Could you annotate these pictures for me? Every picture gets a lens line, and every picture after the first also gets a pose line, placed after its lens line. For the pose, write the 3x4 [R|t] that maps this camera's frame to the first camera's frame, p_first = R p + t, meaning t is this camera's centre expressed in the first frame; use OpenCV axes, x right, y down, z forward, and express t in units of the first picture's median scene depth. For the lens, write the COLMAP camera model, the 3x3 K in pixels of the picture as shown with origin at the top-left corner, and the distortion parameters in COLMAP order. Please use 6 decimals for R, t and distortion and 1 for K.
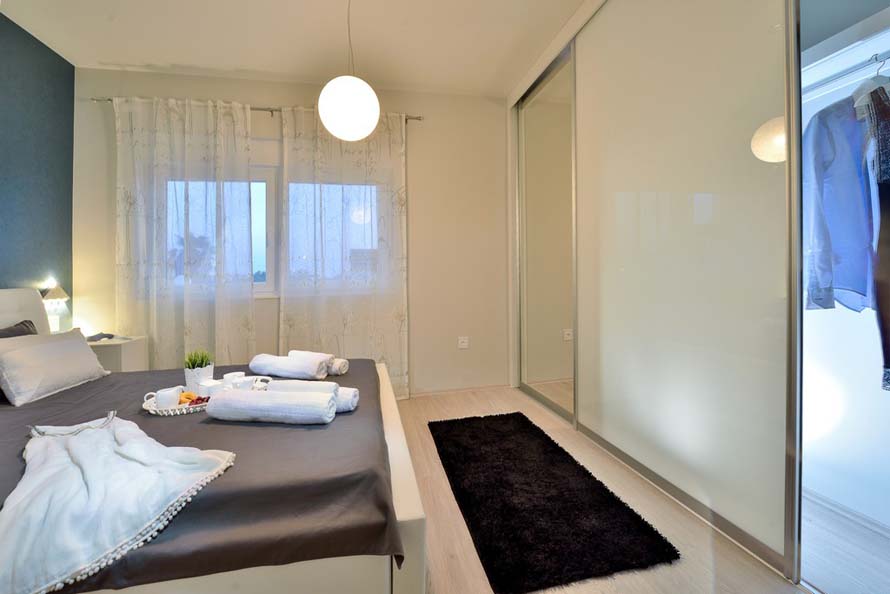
lens RADIAL K [[356.9, 0, 442.0], [0, 356.9, 278.2], [0, 0, 1]] dist [-0.009738, -0.000158]
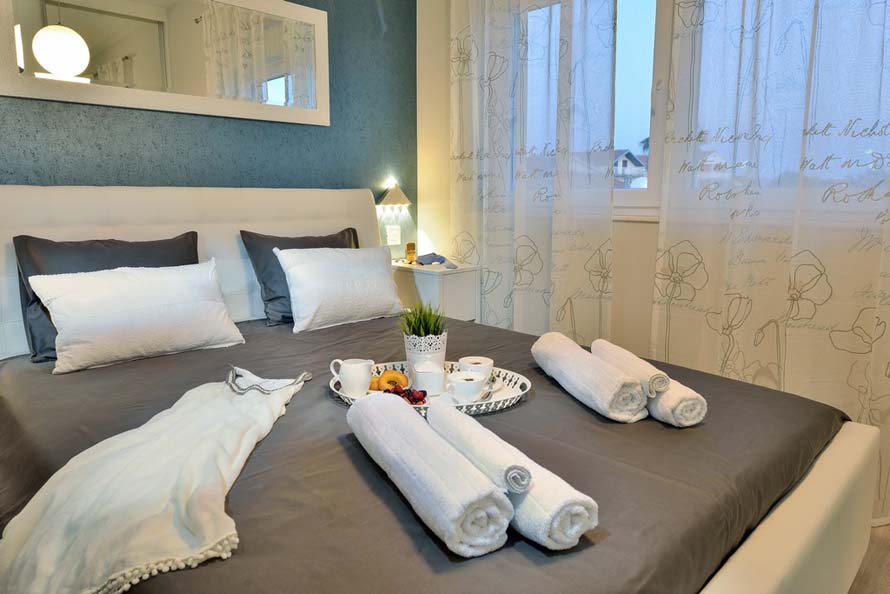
lens RADIAL K [[602.8, 0, 441.3], [0, 602.8, 283.5], [0, 0, 1]] dist [-0.000494, 0.003928]
pose [[0.538744, 0.151525, -0.828731, 0.088677], [-0.013006, 0.985071, 0.171655, 0.002381], [0.842369, -0.081700, 0.532672, 0.362415]]
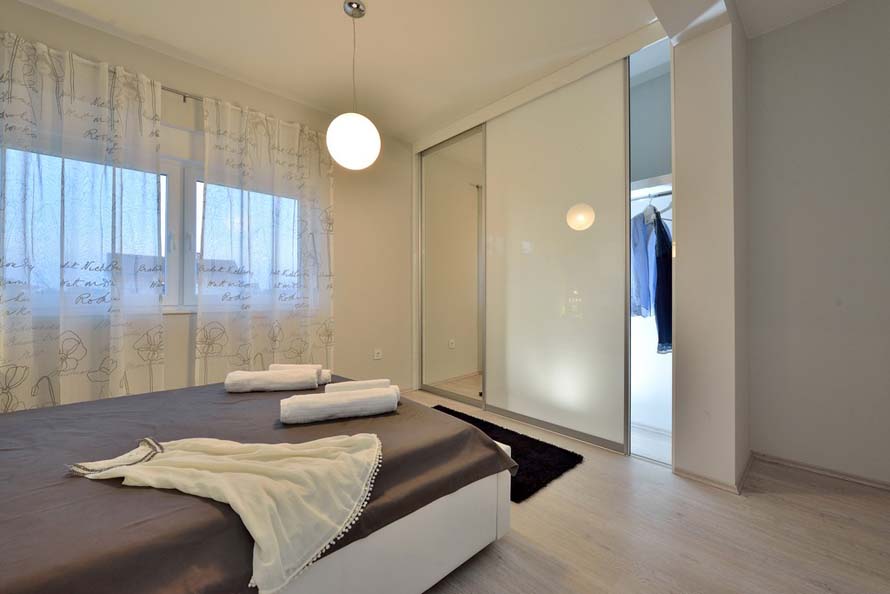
lens RADIAL K [[352.8, 0, 448.9], [0, 352.8, 293.3], [0, 0, 1]] dist [-0.002888, -0.000270]
pose [[0.851142, 0.031453, 0.523993, -0.450023], [-0.024265, 0.999494, -0.020582, 0.012287], [-0.524375, 0.004804, 0.851474, -0.075957]]
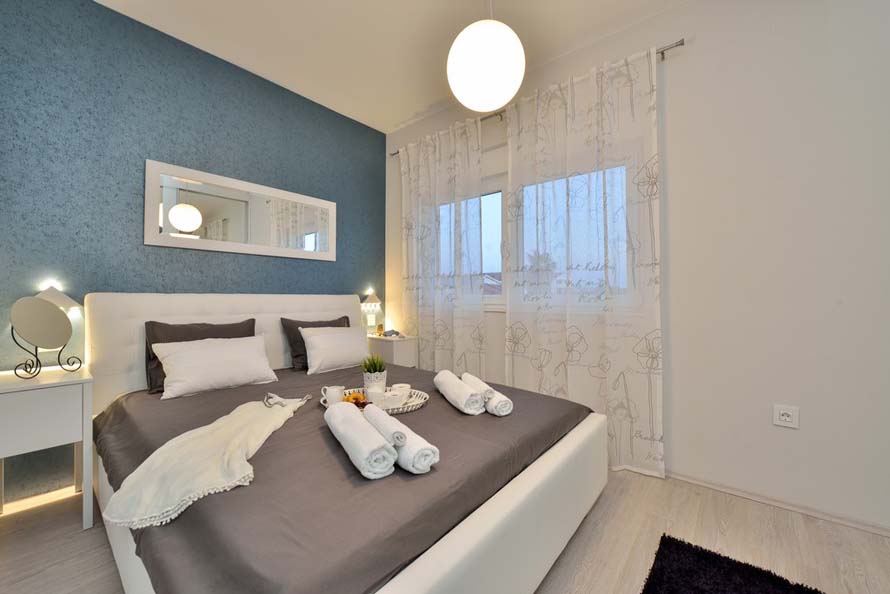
lens RADIAL K [[352.8, 0, 448.9], [0, 352.8, 293.3], [0, 0, 1]] dist [-0.002888, -0.000270]
pose [[0.619126, 0.021913, -0.784986, 0.207845], [-0.015519, 0.999757, 0.015668, -0.006138], [0.785138, 0.002482, 0.619316, 0.363685]]
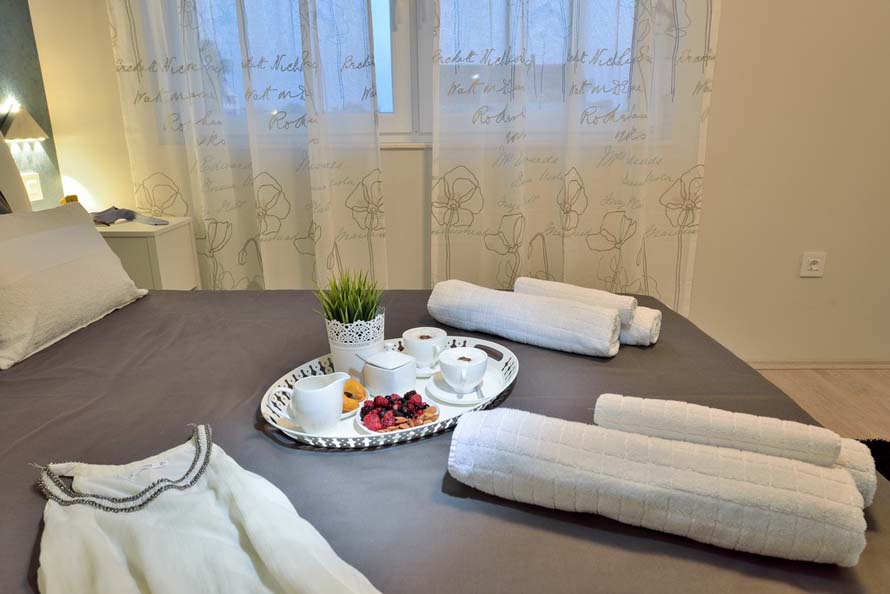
lens RADIAL K [[583.7, 0, 441.0], [0, 583.7, 295.3], [0, 0, 1]] dist [-0.025533, 0.032905]
pose [[0.975294, 0.080444, -0.205745, -0.320680], [-0.017338, 0.956344, 0.291729, 0.021397], [0.220230, -0.280954, 0.934111, 0.284399]]
